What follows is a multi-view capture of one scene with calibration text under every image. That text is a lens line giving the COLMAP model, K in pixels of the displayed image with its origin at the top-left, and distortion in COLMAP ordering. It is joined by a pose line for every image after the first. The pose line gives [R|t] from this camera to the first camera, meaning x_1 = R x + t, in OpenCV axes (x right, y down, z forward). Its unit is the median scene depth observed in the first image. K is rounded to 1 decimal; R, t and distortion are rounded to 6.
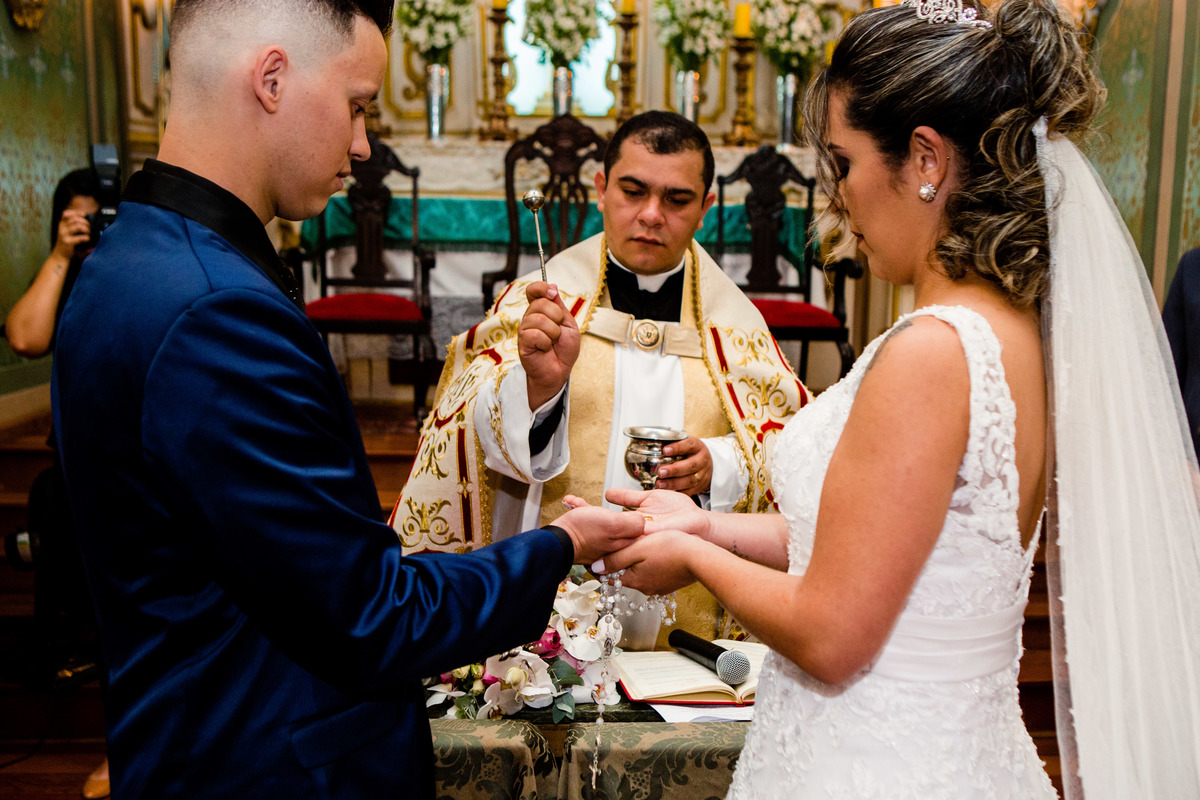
lens RADIAL K [[1364.0, 0, 603.4], [0, 1364.0, 467.6], [0, 0, 1]] dist [-0.012730, 0.016685]
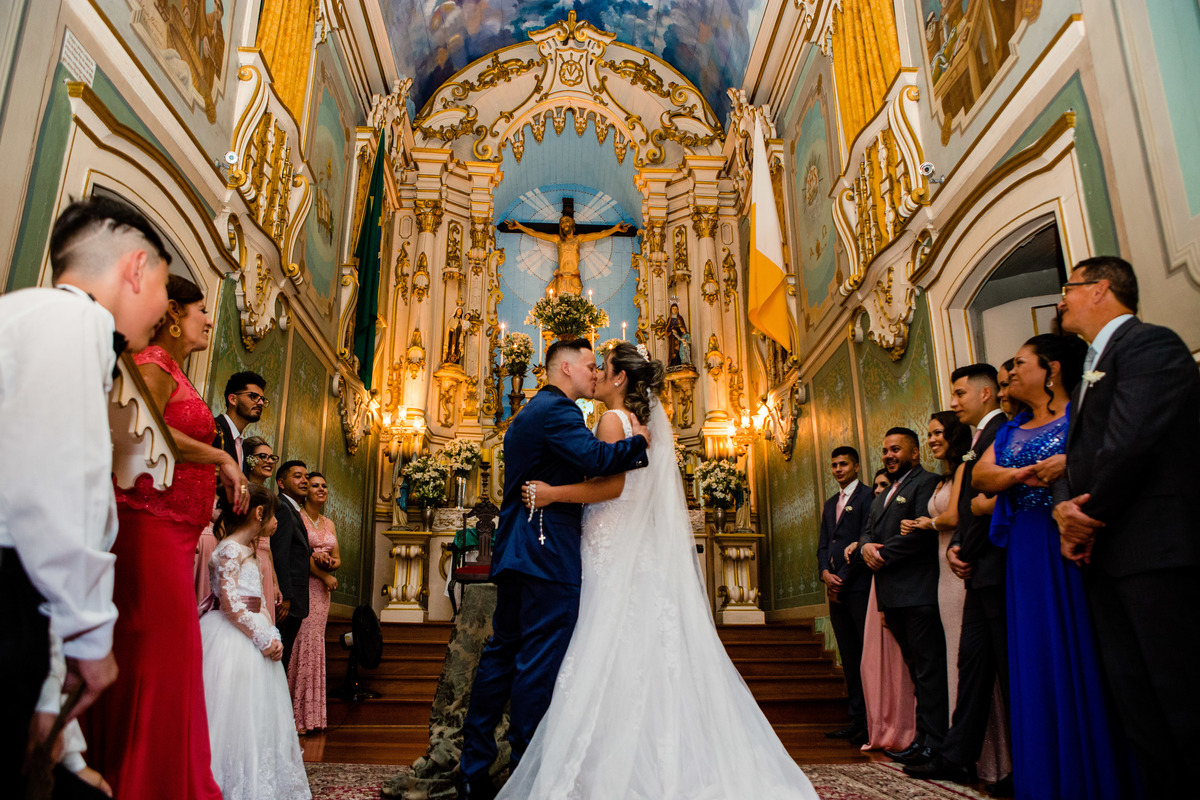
lens RADIAL K [[817.3, 0, 600.0], [0, 817.3, 400.0], [0, 0, 1]] dist [-0.115530, 0.081171]
pose [[0.999729, -0.018679, 0.013918, 0.003187], [0.022883, 0.899230, -0.436877, 0.184963], [-0.004355, 0.437077, 0.899413, -0.276052]]
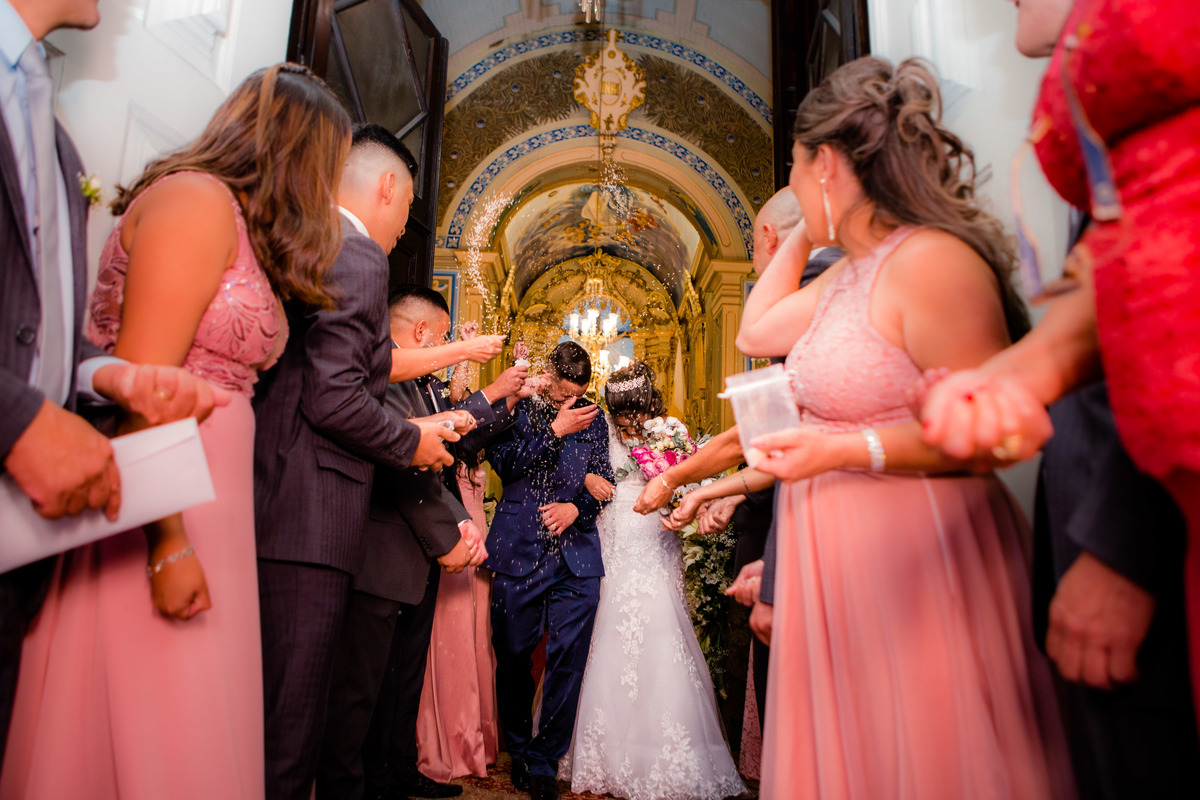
lens RADIAL K [[817.3, 0, 600.0], [0, 817.3, 400.0], [0, 0, 1]] dist [-0.115530, 0.081171]
pose [[0.999713, 0.003139, -0.023741, 0.062646], [-0.011527, 0.932048, -0.362153, 0.489629], [0.020991, 0.362322, 0.931816, -1.935863]]
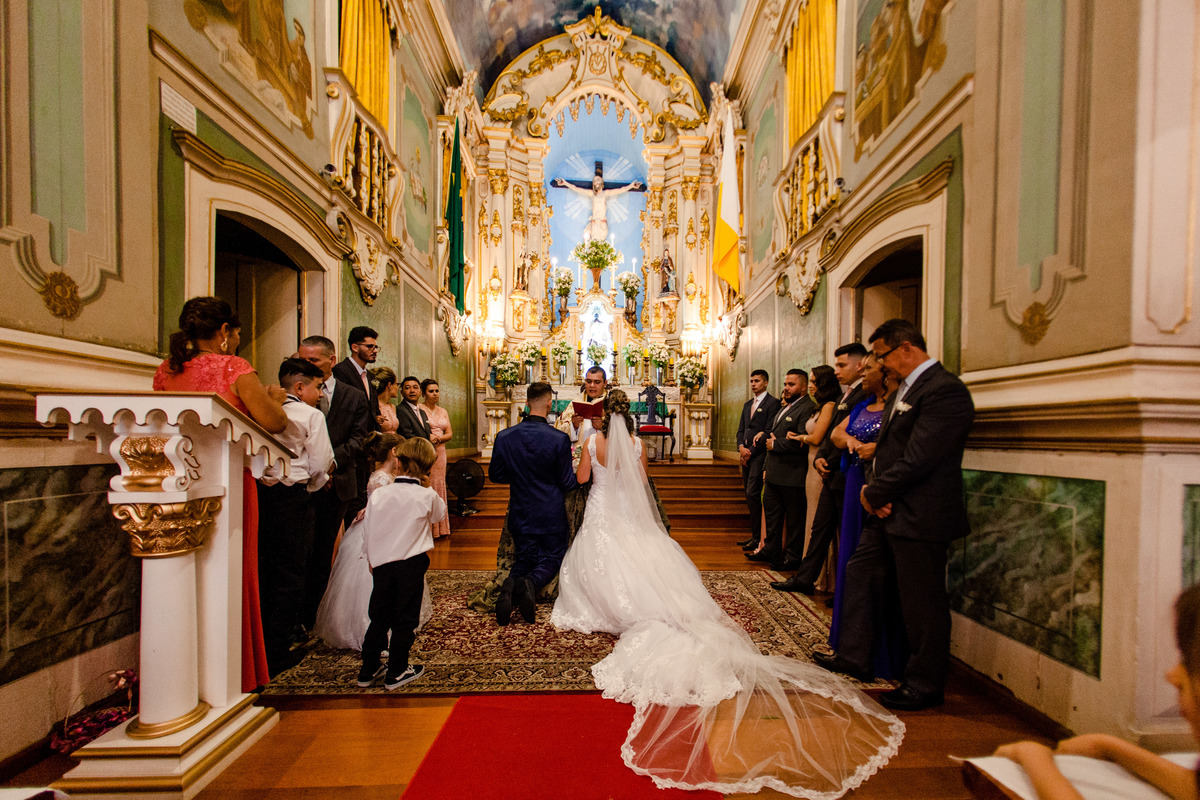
lens RADIAL K [[495.7, 0, 629.3], [0, 495.7, 435.0], [0, 0, 1]] dist [-0.002761, -0.000154]
pose [[0.999804, -0.012087, 0.015673, 0.033166], [0.014480, 0.986537, -0.162895, 0.105294], [-0.013493, 0.163091, 0.986519, -0.276082]]
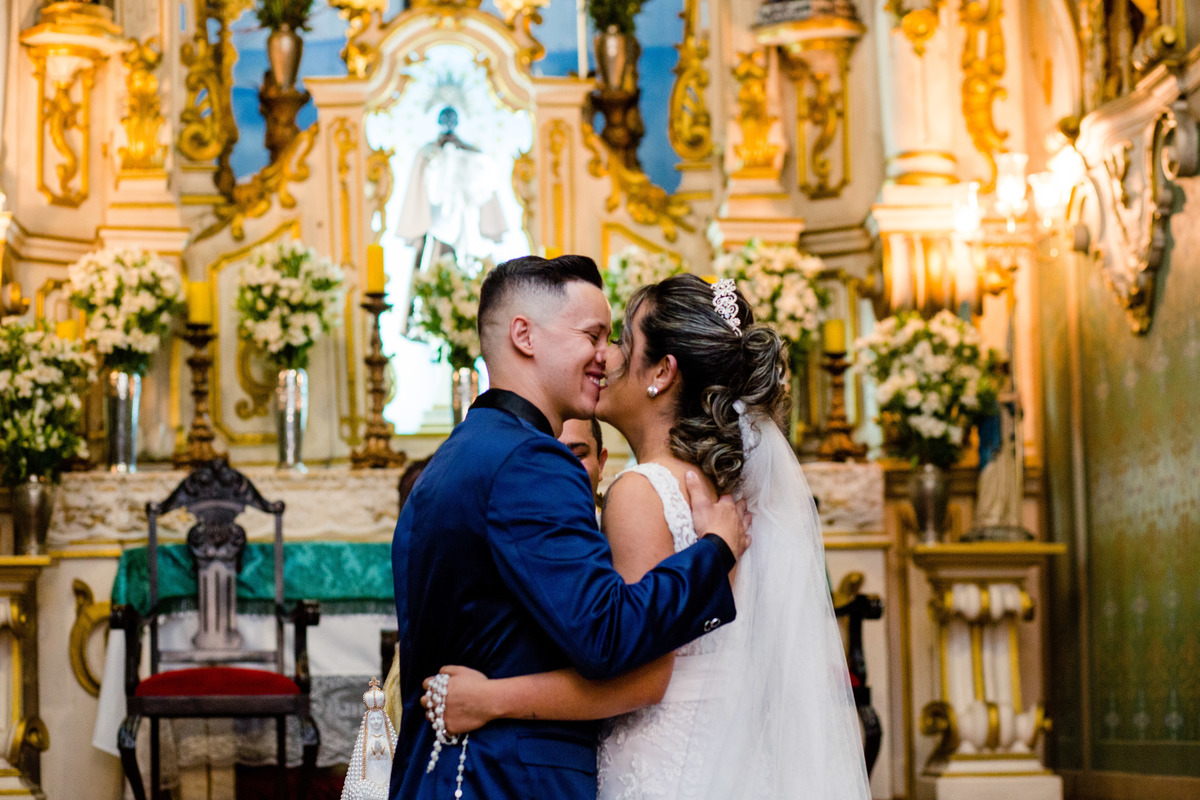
lens RADIAL K [[2843.4, 0, 600.9], [0, 2843.4, 380.6], [0, 0, 1]] dist [-0.069779, -0.442414]
pose [[0.998297, -0.032635, 0.048355, -0.031683], [0.044950, 0.958656, -0.280995, 0.143326], [-0.037186, 0.282690, 0.958490, -0.456402]]
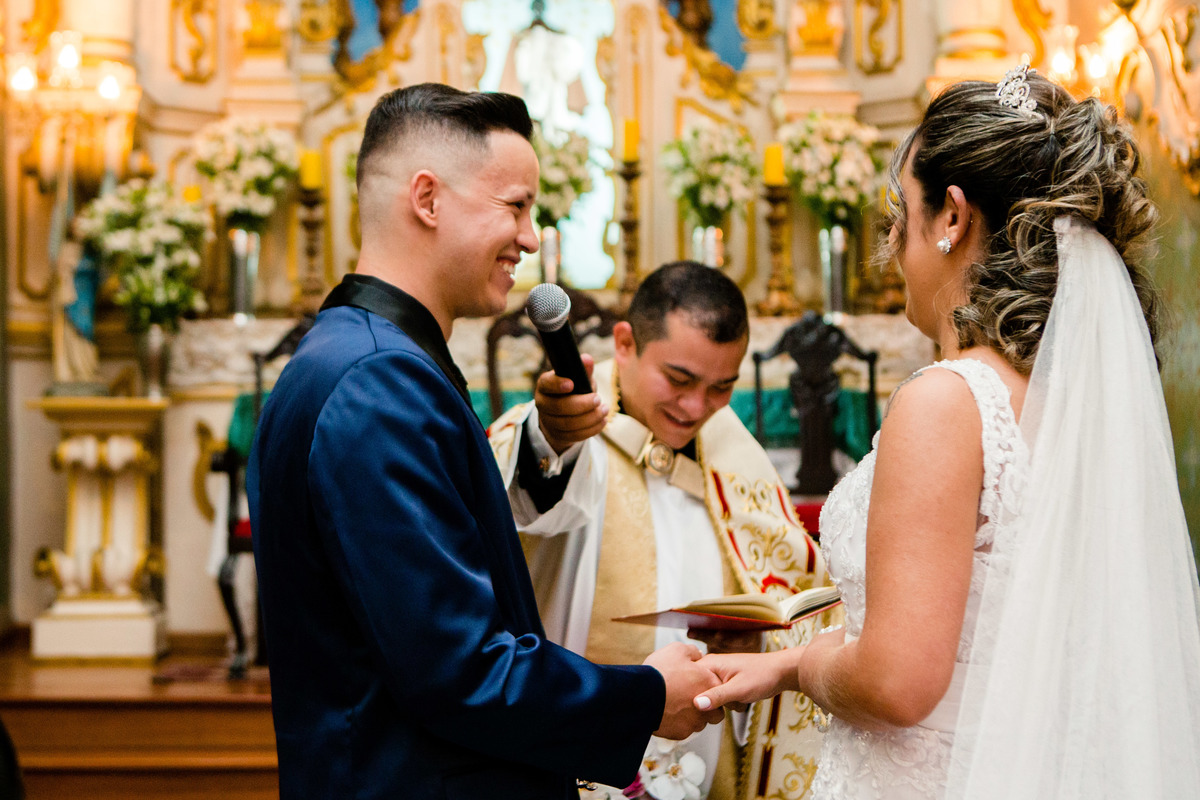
lens RADIAL K [[2029.9, 0, 505.8], [0, 2029.9, 349.6], [0, 0, 1]] dist [0.035091, 0.000440]
pose [[0.998970, -0.028622, -0.035209, -0.016512], [0.019688, 0.972524, -0.231968, 0.052761], [0.040881, 0.231036, 0.972086, -0.145920]]
